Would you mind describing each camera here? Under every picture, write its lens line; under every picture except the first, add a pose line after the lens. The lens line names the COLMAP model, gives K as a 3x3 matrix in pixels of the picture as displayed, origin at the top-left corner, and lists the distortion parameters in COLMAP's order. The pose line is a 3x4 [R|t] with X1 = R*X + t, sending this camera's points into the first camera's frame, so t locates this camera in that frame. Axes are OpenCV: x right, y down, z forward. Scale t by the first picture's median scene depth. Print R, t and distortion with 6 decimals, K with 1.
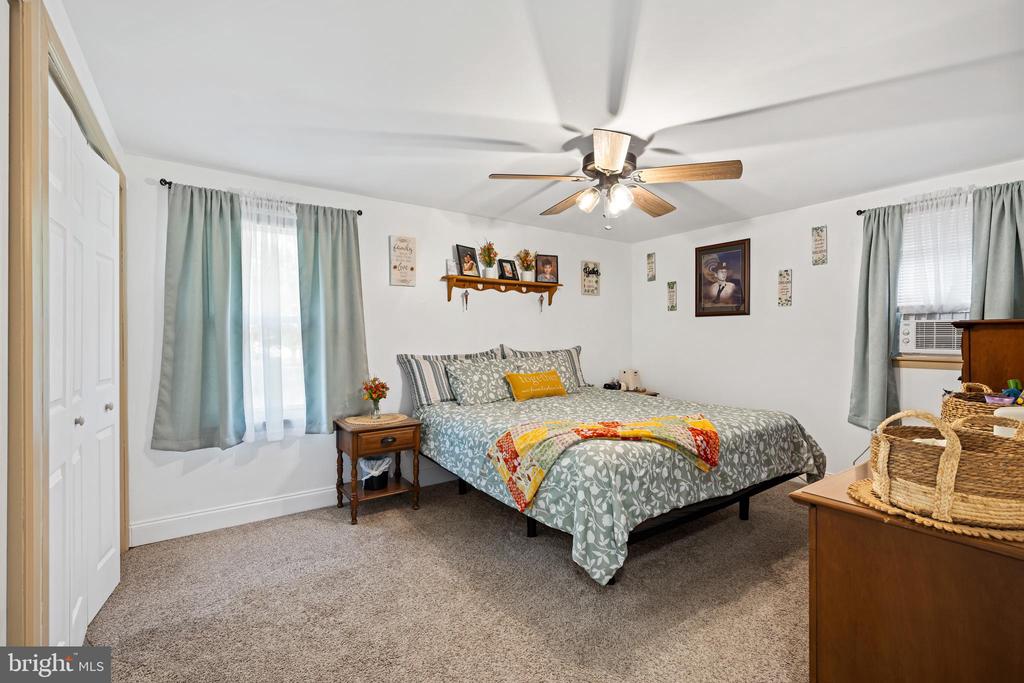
lens RADIAL K [[444.5, 0, 511.2], [0, 444.5, 338.9], [0, 0, 1]] dist [0.000227, 0.000039]
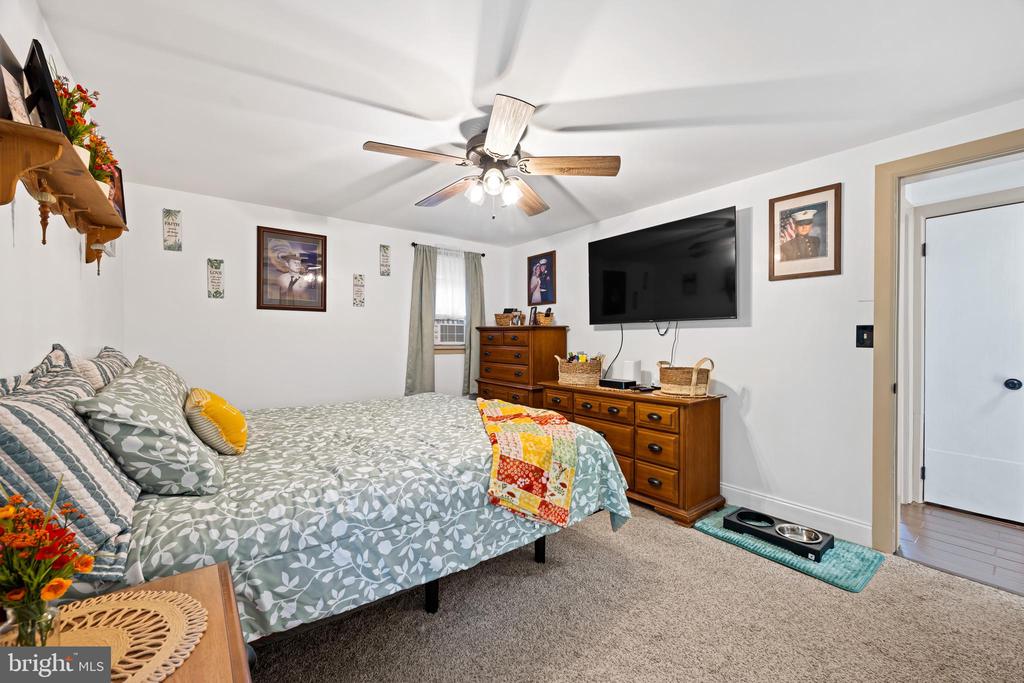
lens RADIAL K [[412.6, 0, 511.8], [0, 412.6, 341.5], [0, 0, 1]] dist [-0.001711, -0.000078]
pose [[-0.058824, -0.005614, 0.998253, -0.481857], [0.005621, 0.999966, 0.005955, 0.011887], [-0.998253, 0.005961, -0.058791, 0.715006]]
